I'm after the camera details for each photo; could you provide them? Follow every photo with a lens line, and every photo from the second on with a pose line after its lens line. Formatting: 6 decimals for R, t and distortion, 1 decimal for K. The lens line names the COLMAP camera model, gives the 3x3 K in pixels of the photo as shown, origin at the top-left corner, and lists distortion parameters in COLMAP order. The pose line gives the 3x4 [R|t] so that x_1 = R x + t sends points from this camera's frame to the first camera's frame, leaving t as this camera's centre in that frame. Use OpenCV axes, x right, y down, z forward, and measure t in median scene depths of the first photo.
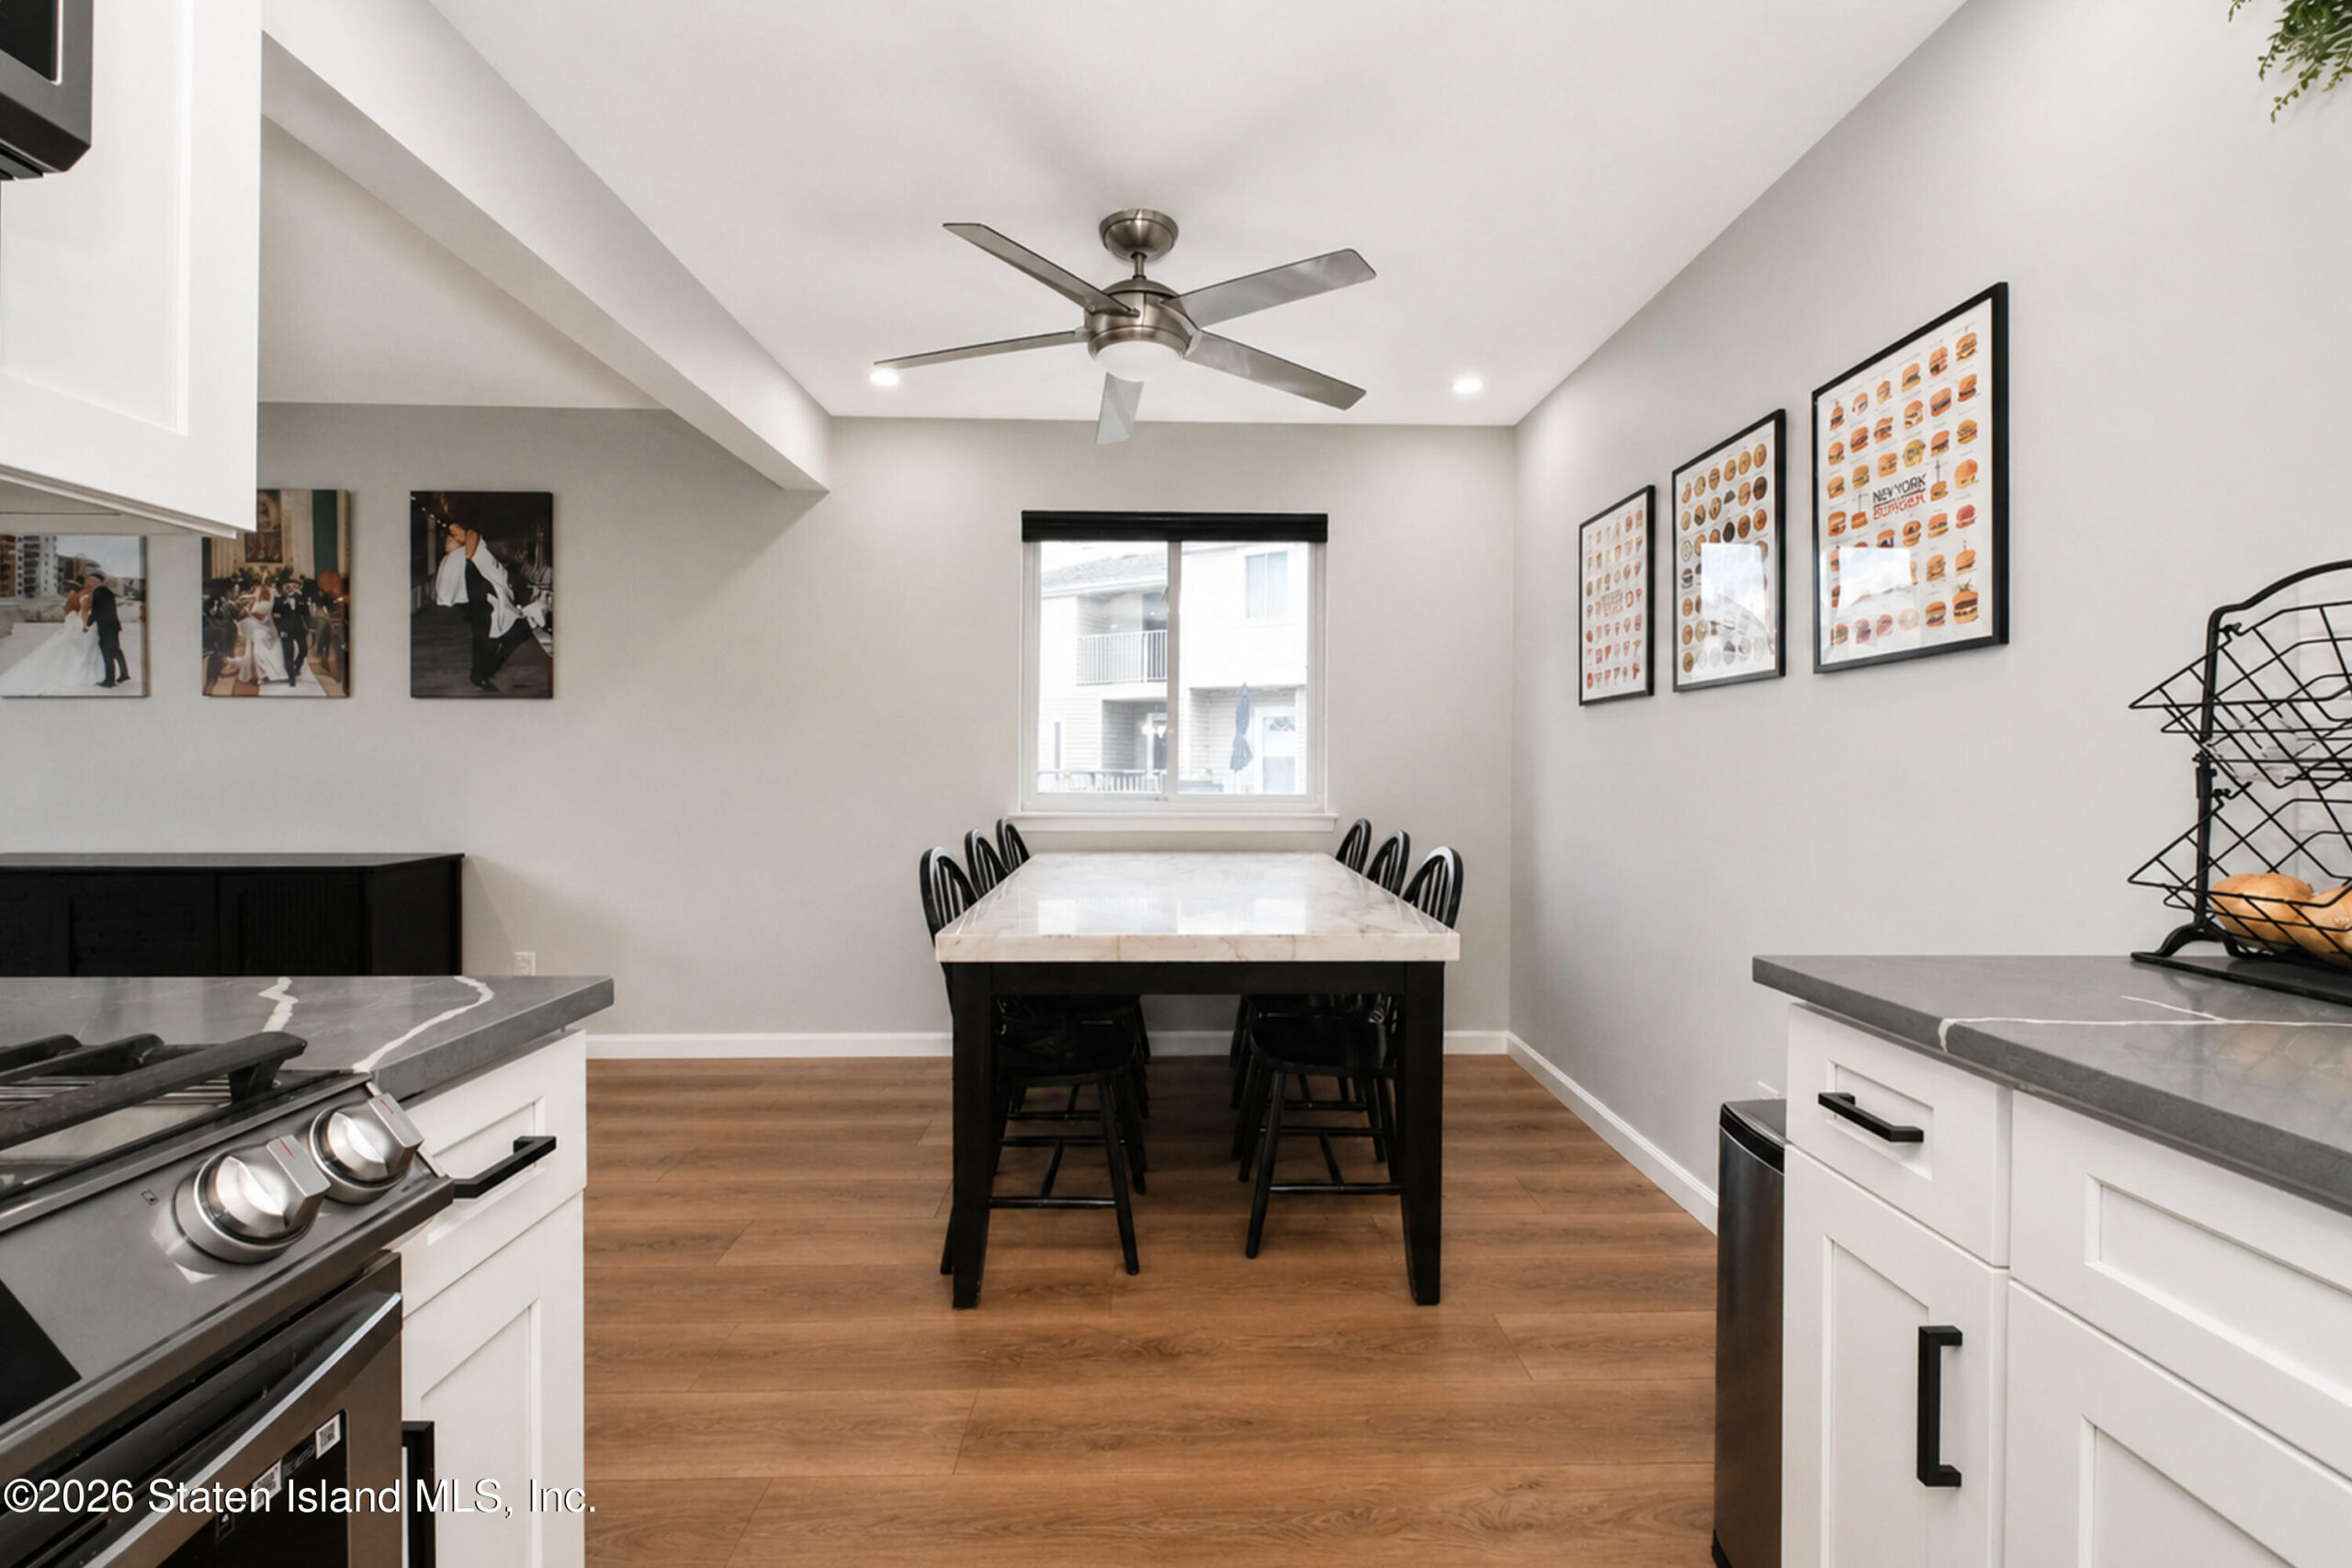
lens RADIAL K [[999.9, 0, 1173.2], [0, 999.9, 780.7], [0, 0, 1]] dist [-0.013360, 0.000684]
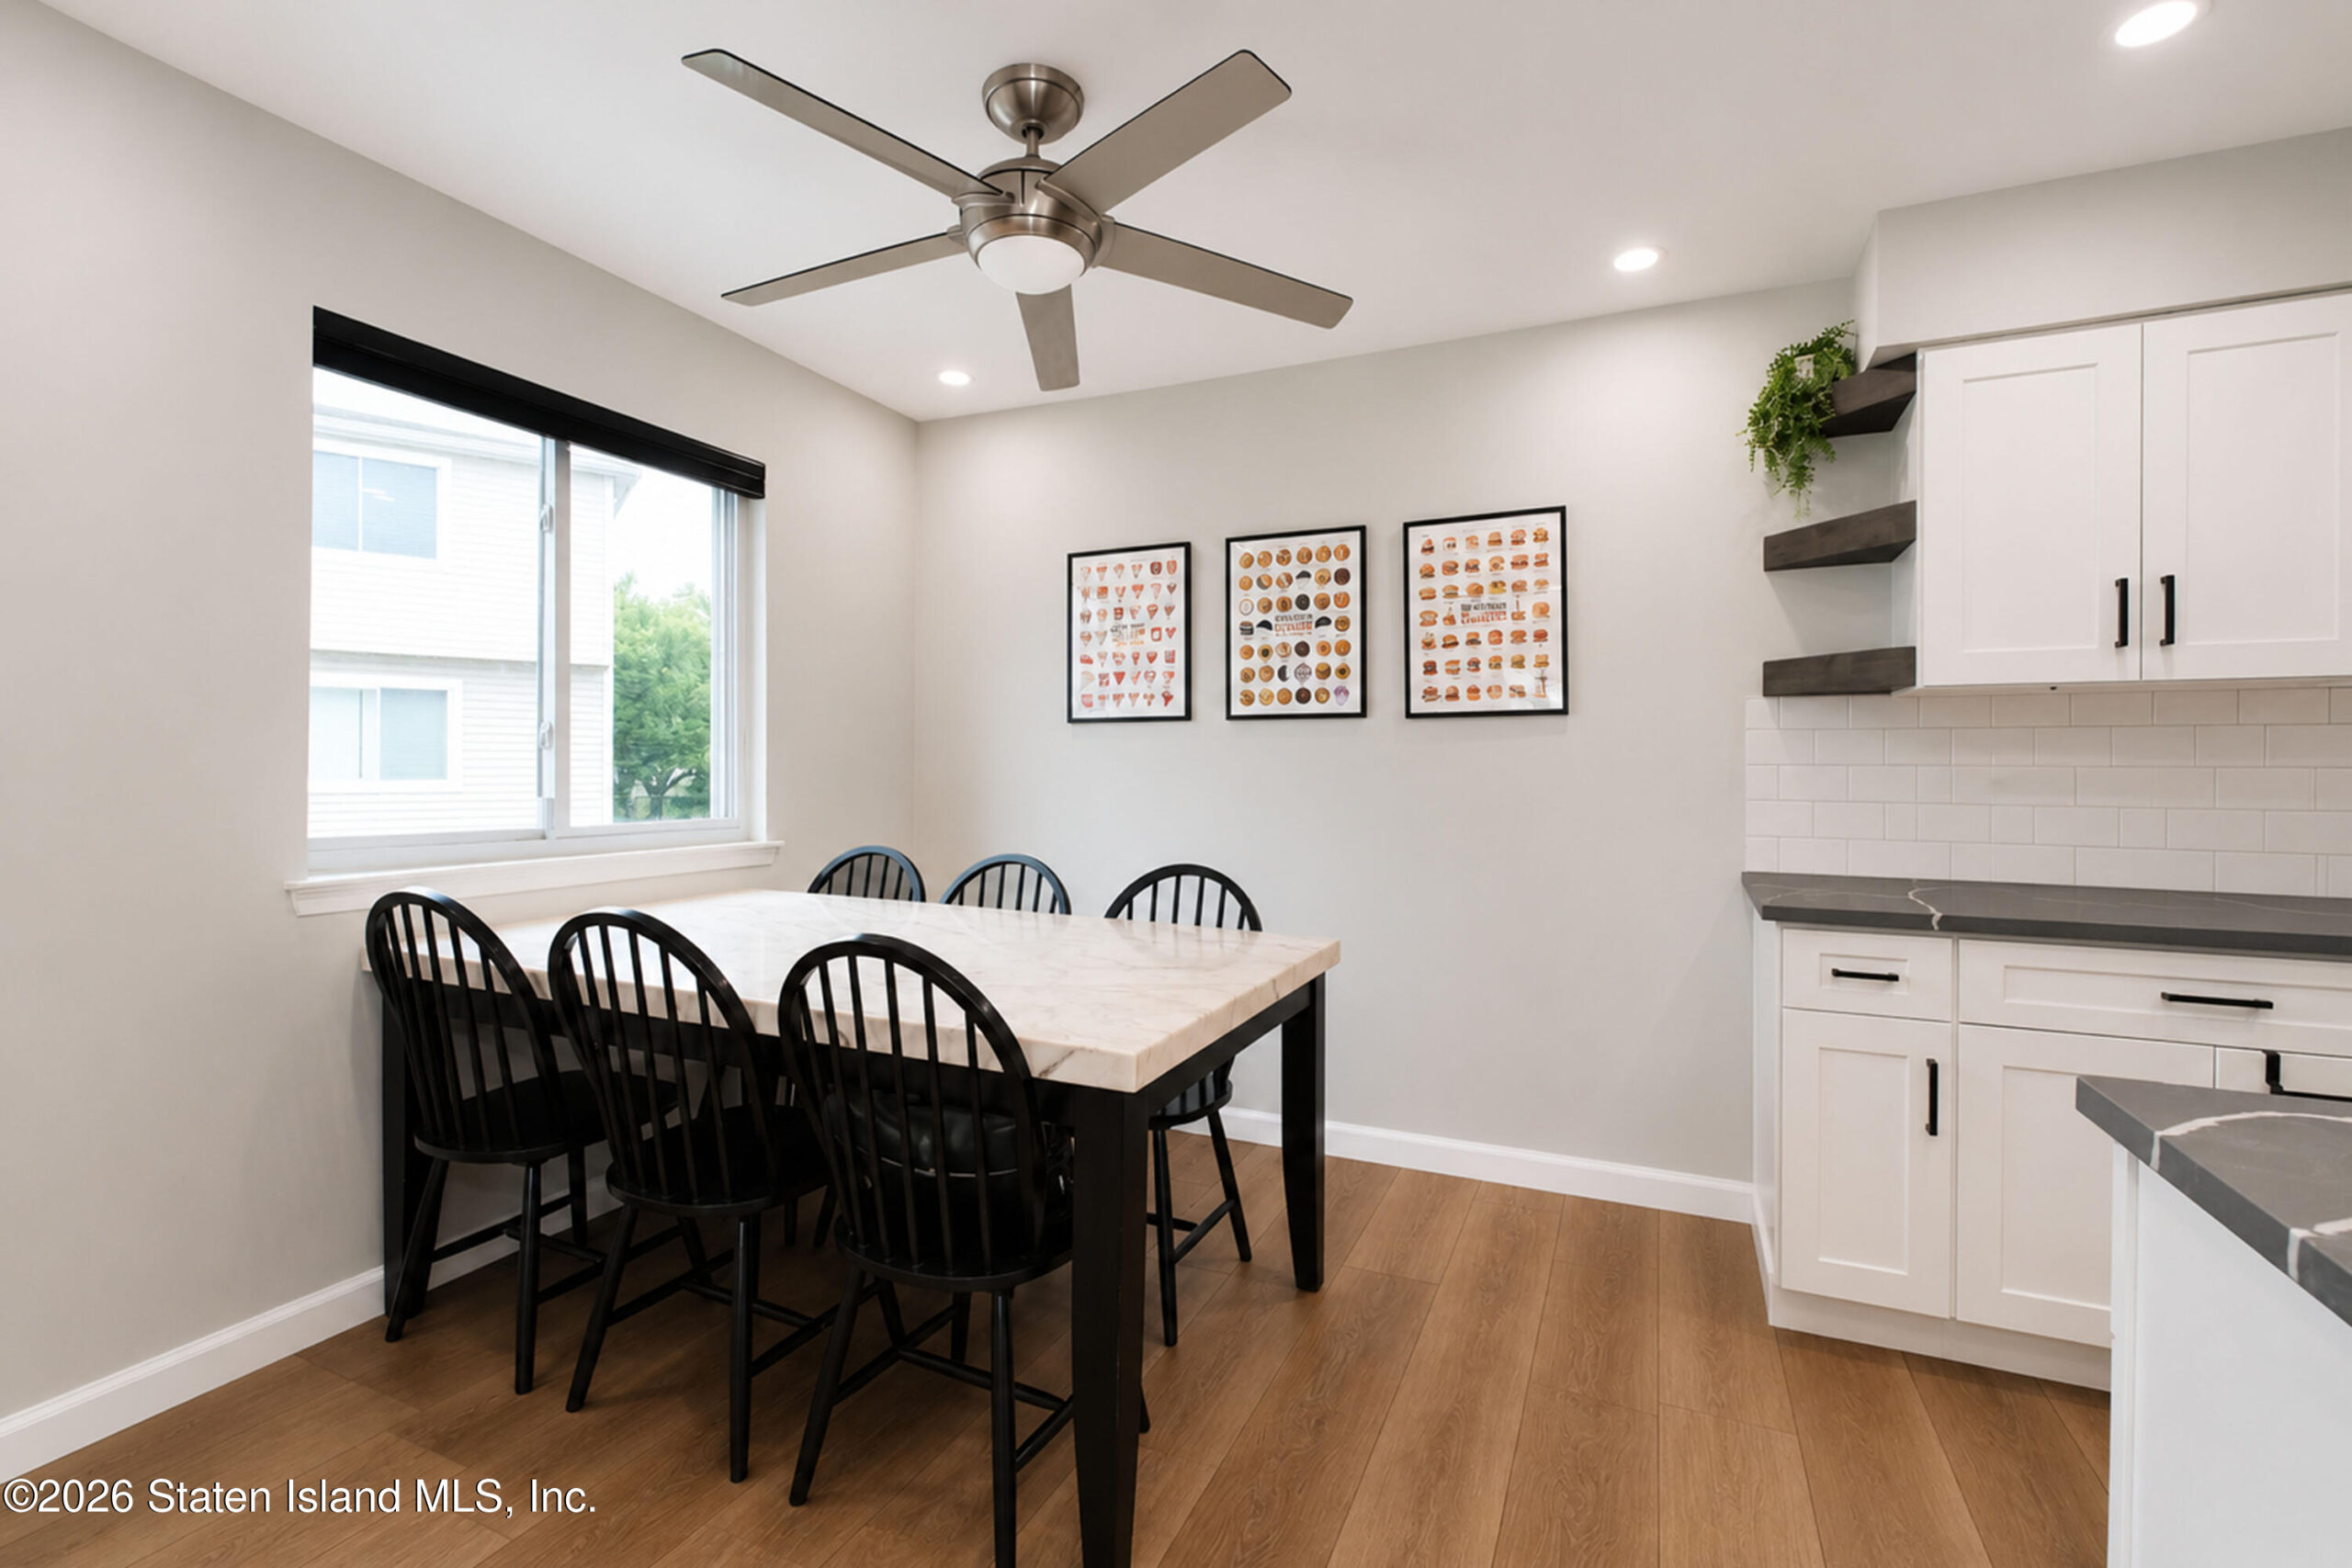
lens RADIAL K [[999.9, 0, 1187.7], [0, 999.9, 763.8], [0, 0, 1]] dist [-0.013360, 0.000684]
pose [[0.420070, -0.001621, 0.907490, -0.720515], [0.009224, 0.999954, -0.002484, -0.037429], [-0.907445, 0.009414, 0.420066, 0.610584]]
